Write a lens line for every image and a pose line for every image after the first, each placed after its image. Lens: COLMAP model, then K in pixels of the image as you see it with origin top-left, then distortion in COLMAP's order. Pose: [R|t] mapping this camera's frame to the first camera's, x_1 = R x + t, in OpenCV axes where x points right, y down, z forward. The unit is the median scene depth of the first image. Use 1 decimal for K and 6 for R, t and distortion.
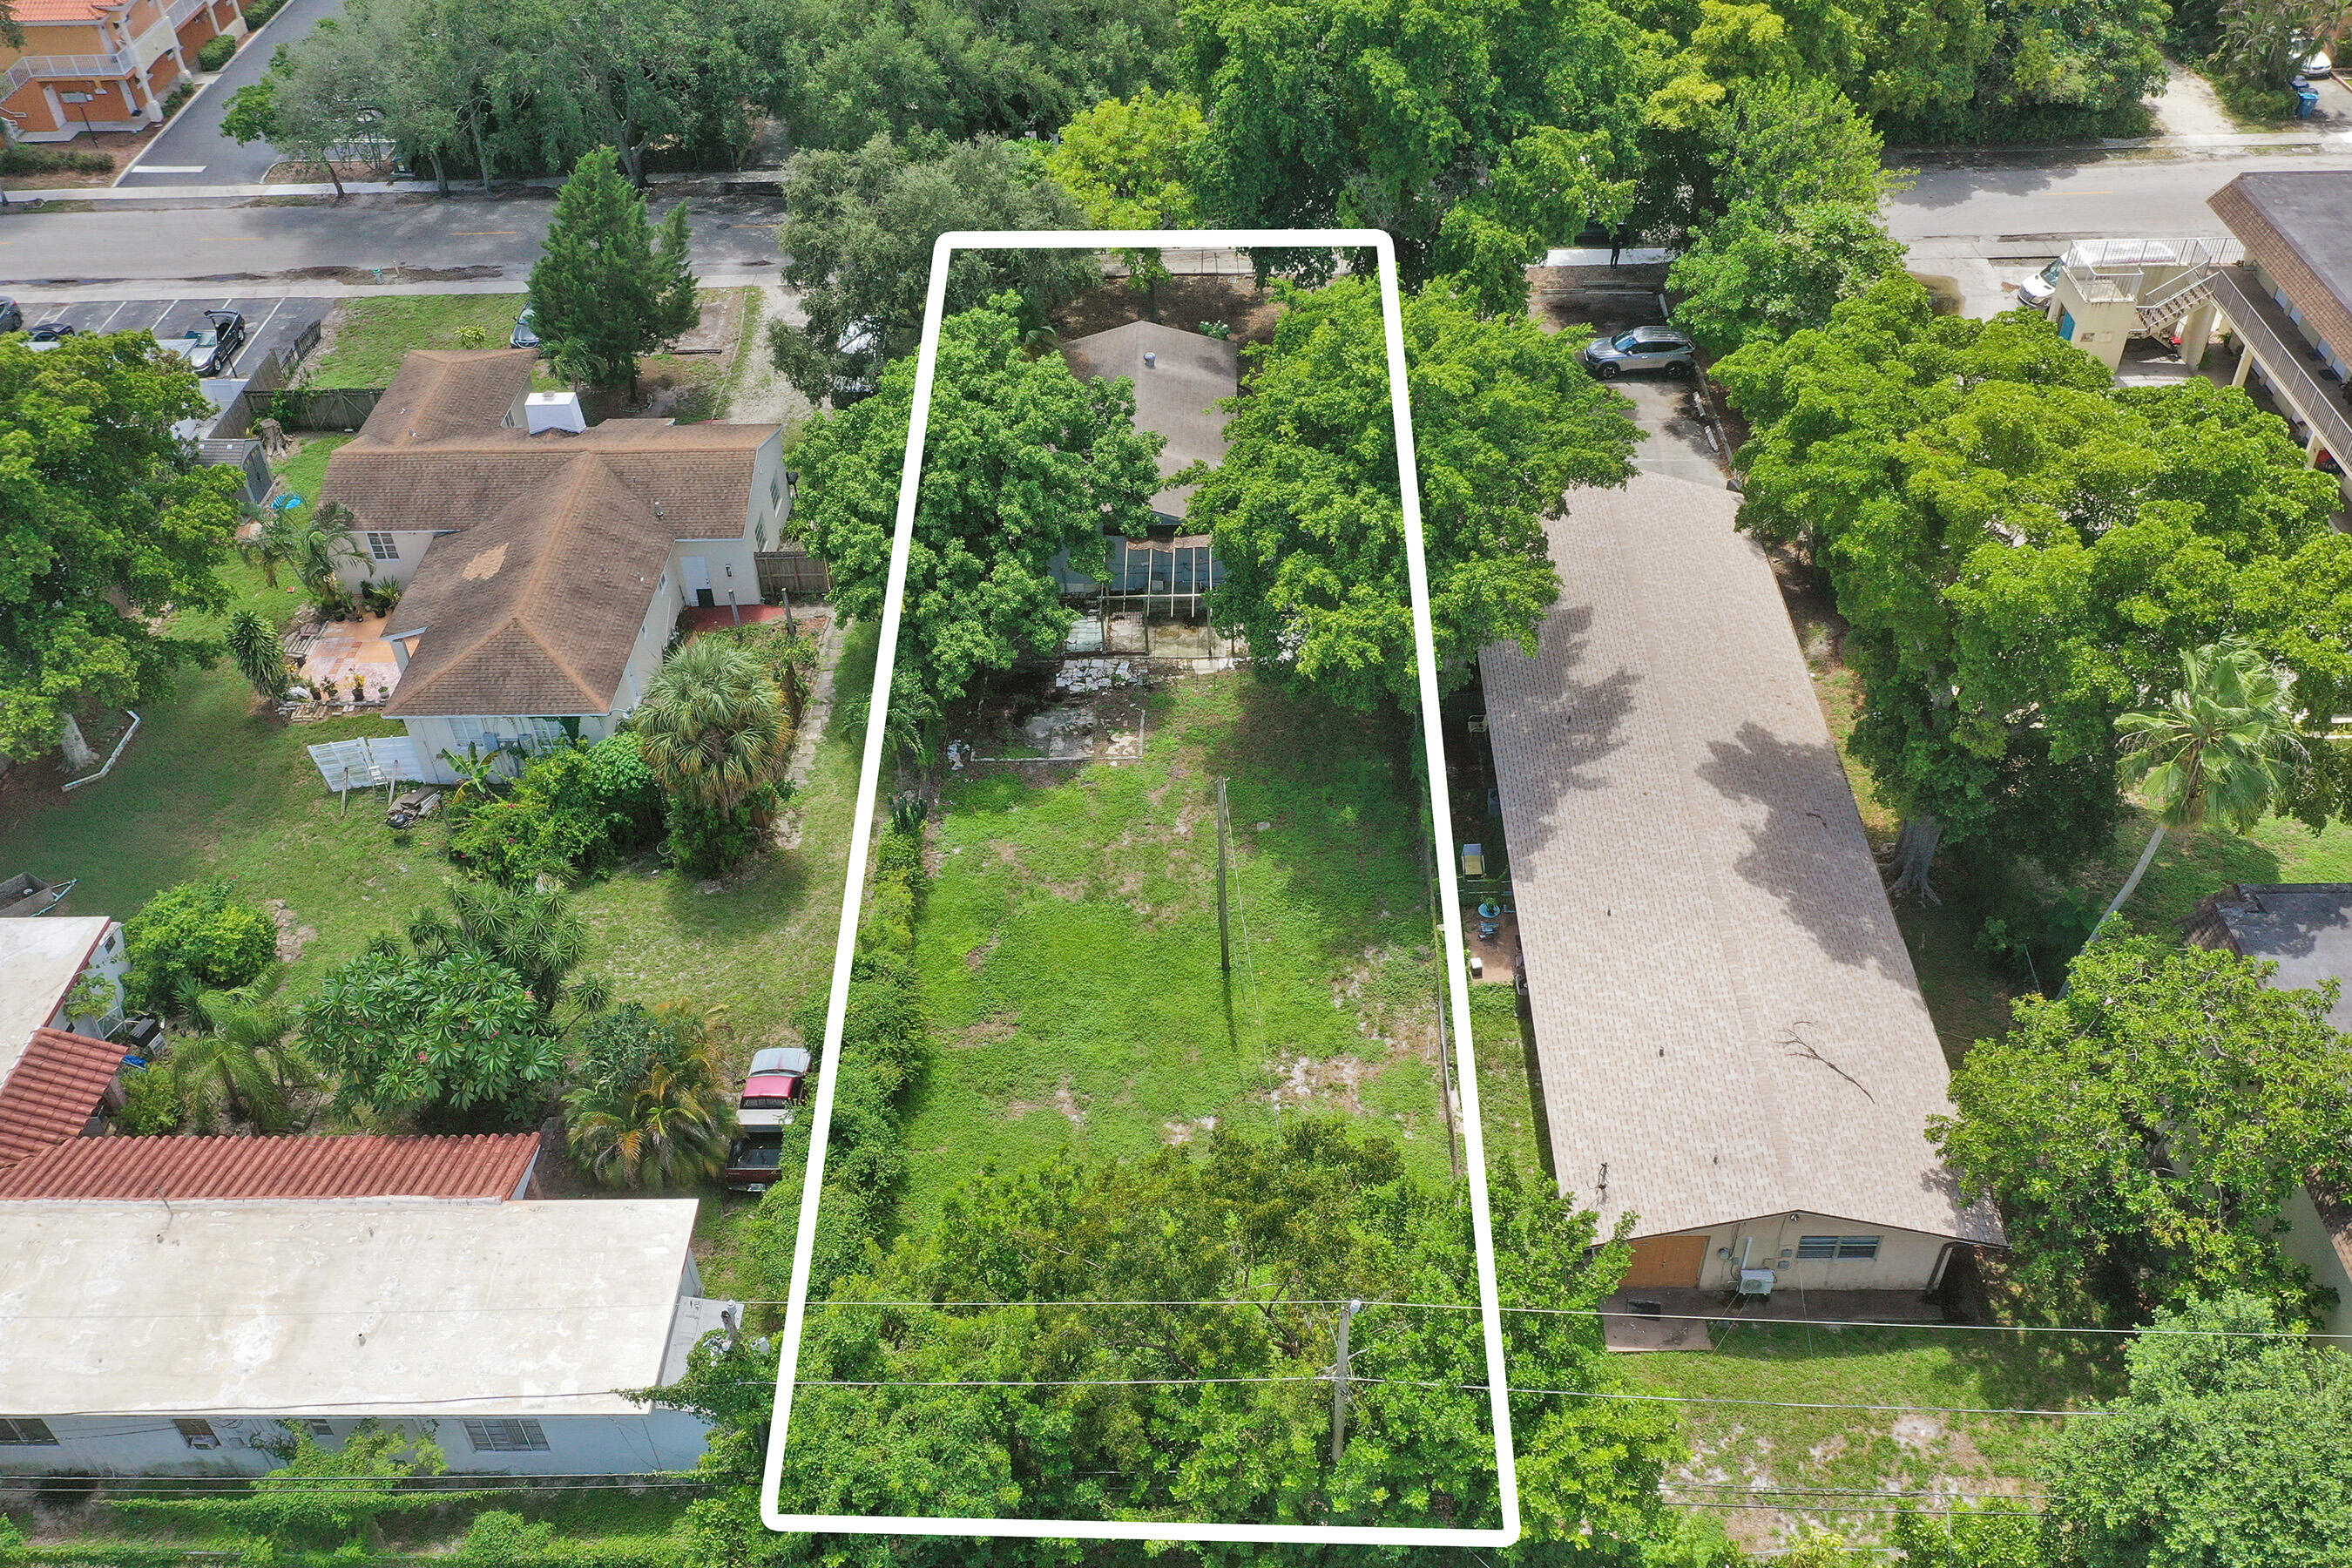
lens RADIAL K [[1984.4, 0, 1205.1], [0, 1984.4, 851.9], [0, 0, 1]] dist [0.001662, 0.006769]
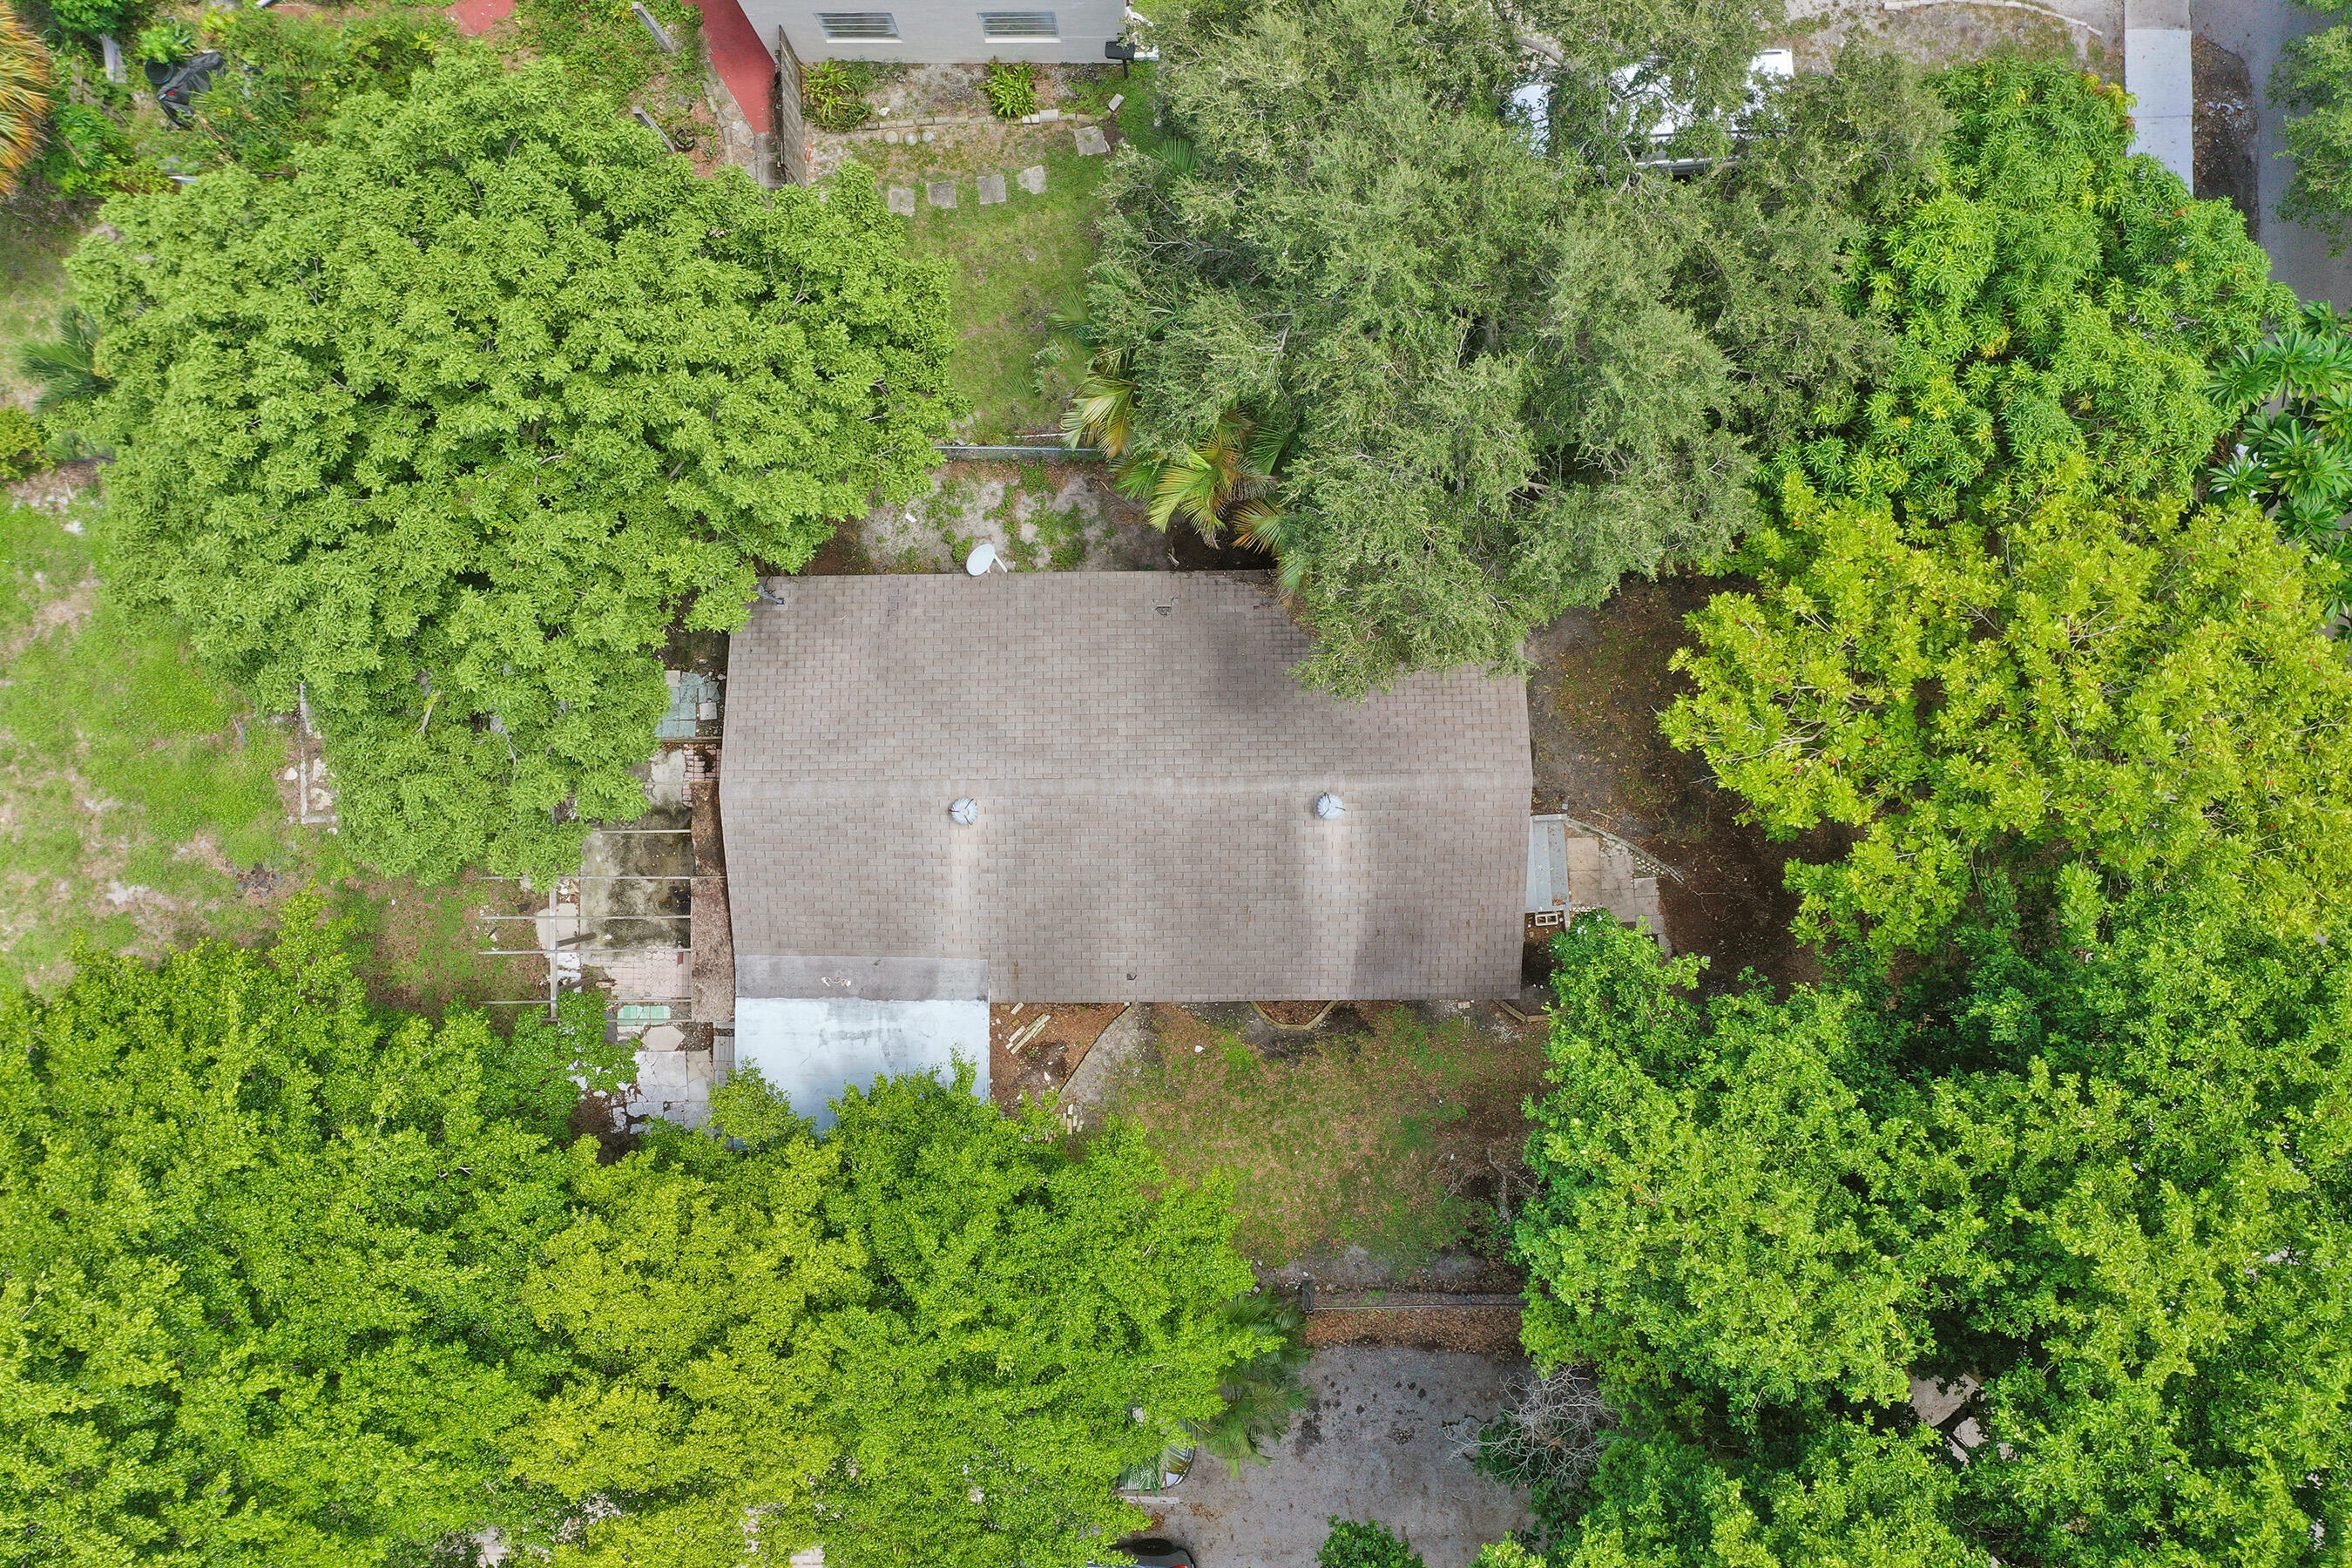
lens RADIAL K [[1866.3, 0, 1176.4], [0, 1866.3, 798.9], [0, 0, 1]] dist [-0.002918, -0.003426]
pose [[0.017905, 0.999687, 0.017459, -0.041358], [-0.663779, -0.001173, 0.747928, -0.594855], [0.747715, -0.024981, 0.663550, 0.787517]]
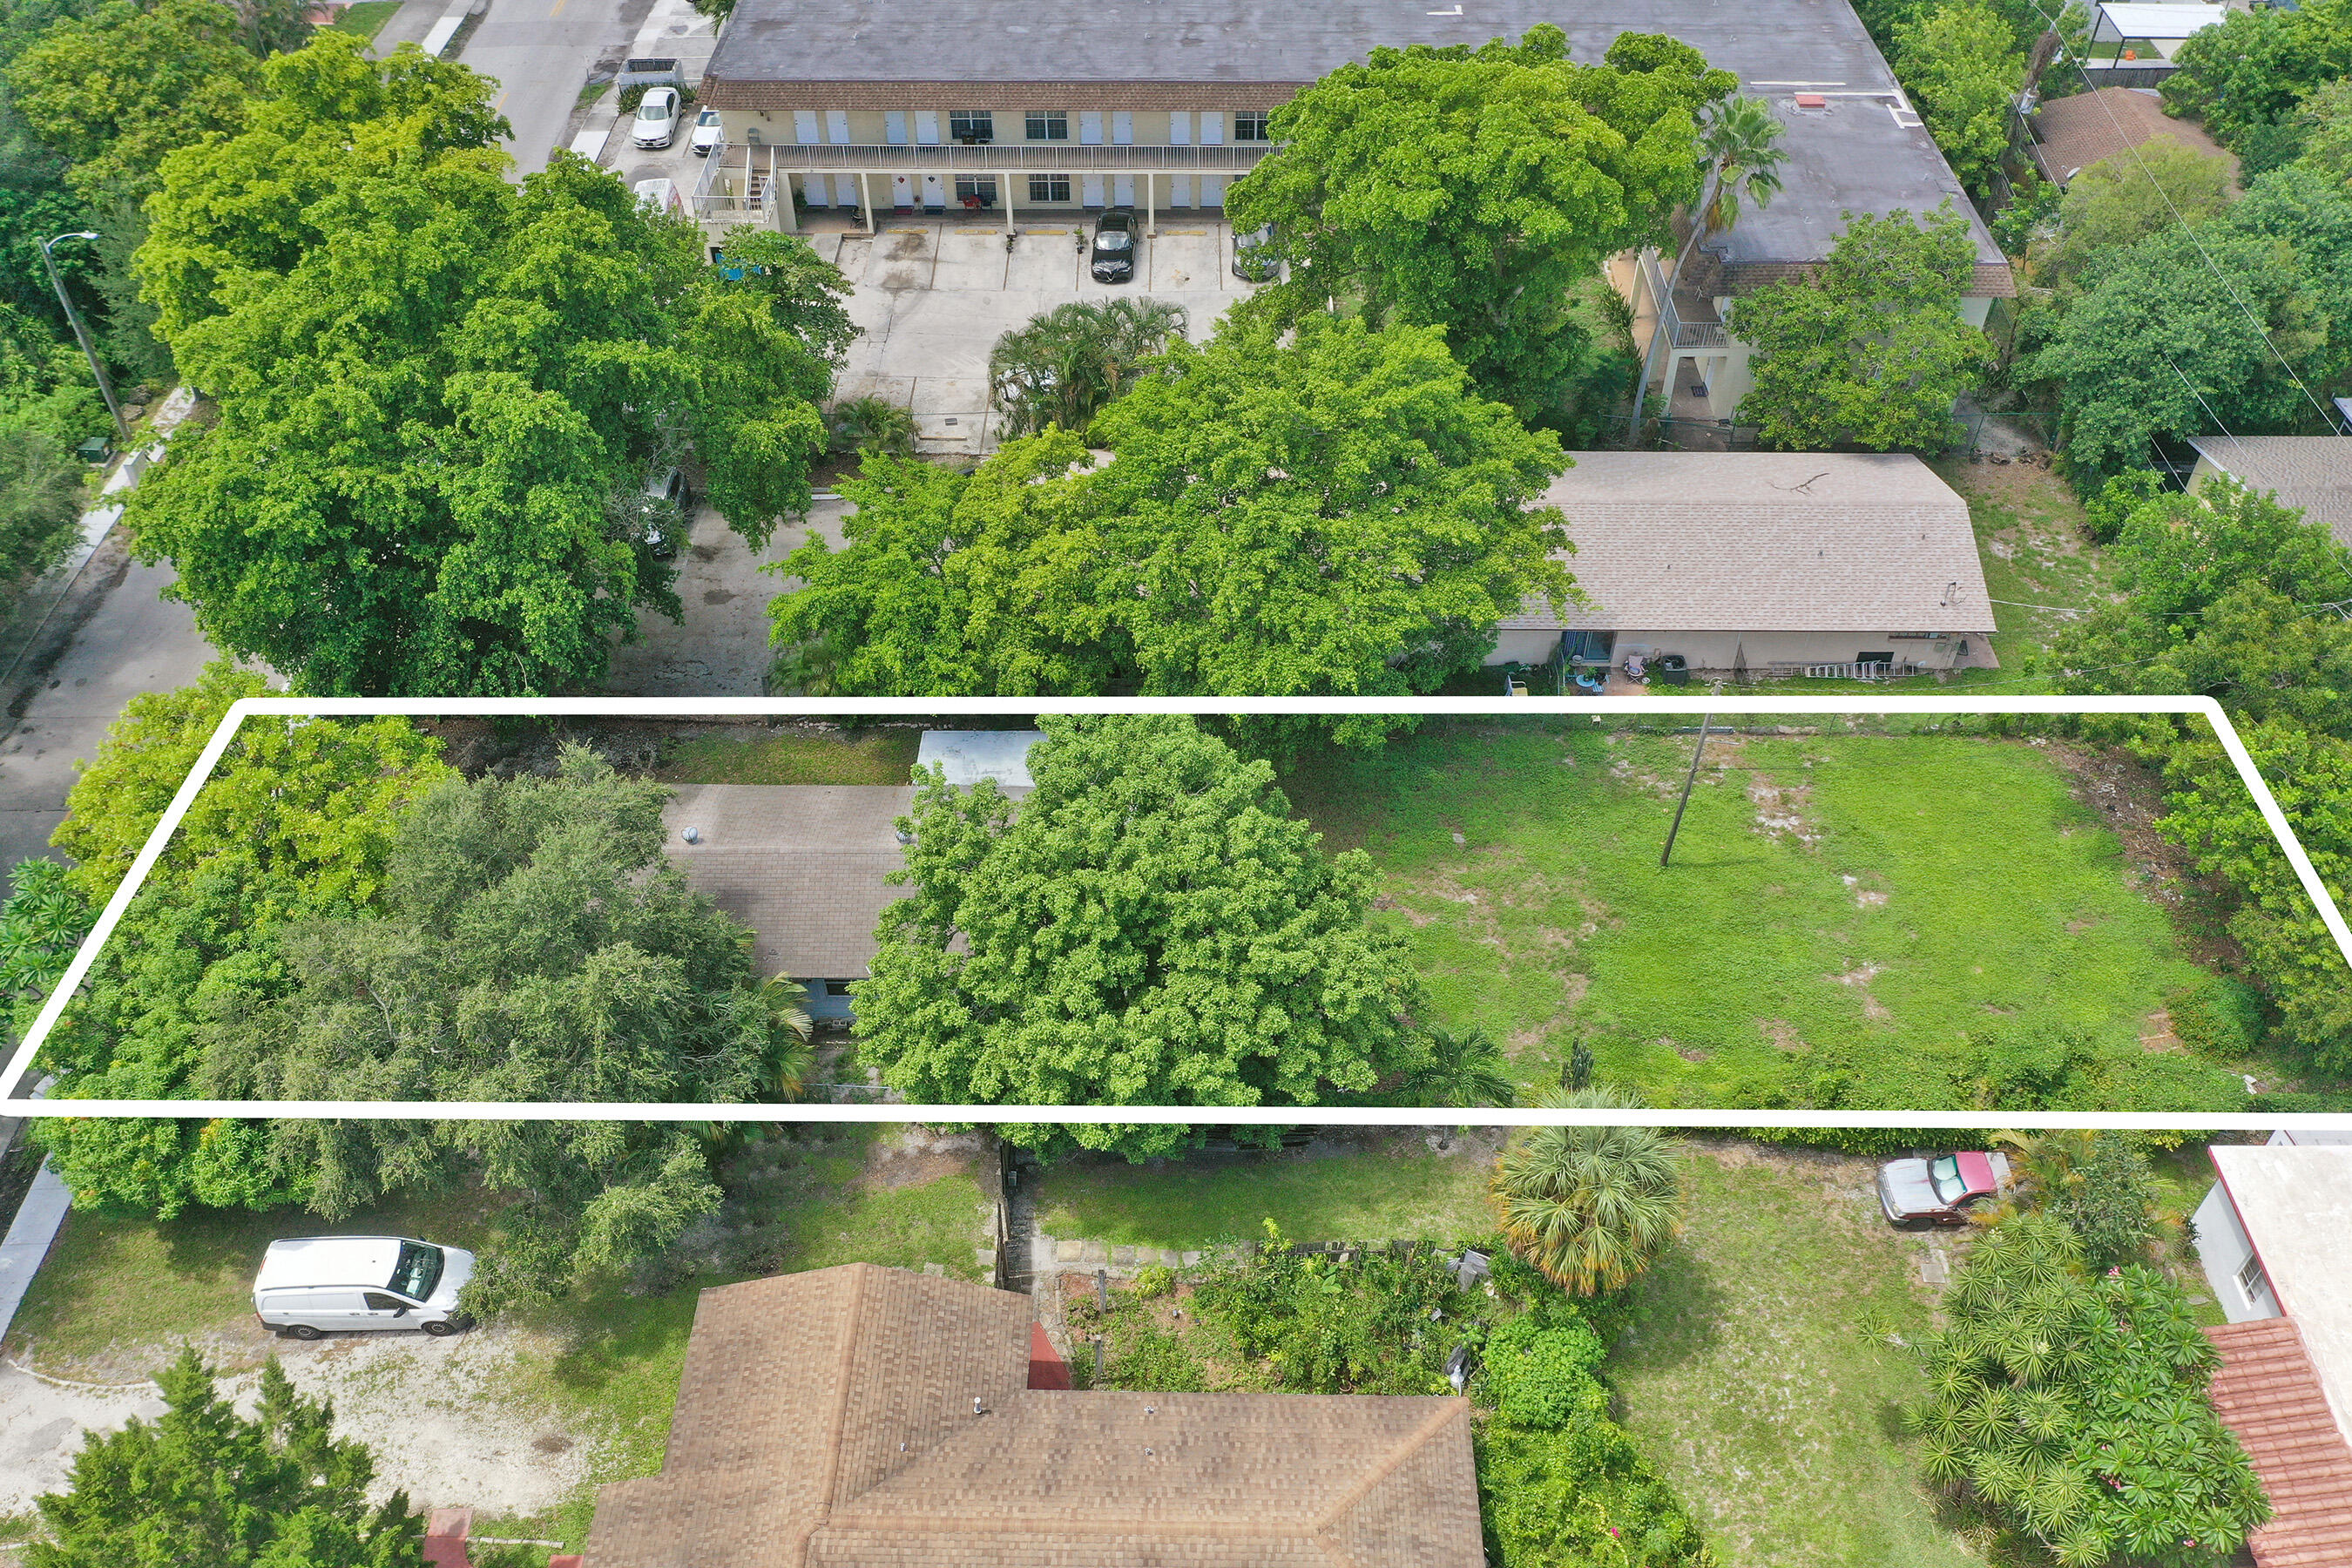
lens RADIAL K [[1881.0, 0, 1184.4], [0, 1881.0, 776.0], [0, 0, 1]] dist [-0.007552, 0.007458]
pose [[-0.001117, -0.679415, 0.733754, -0.588535], [0.676036, 0.540167, 0.501193, -0.546050], [-0.736868, 0.496604, 0.458706, 0.594000]]
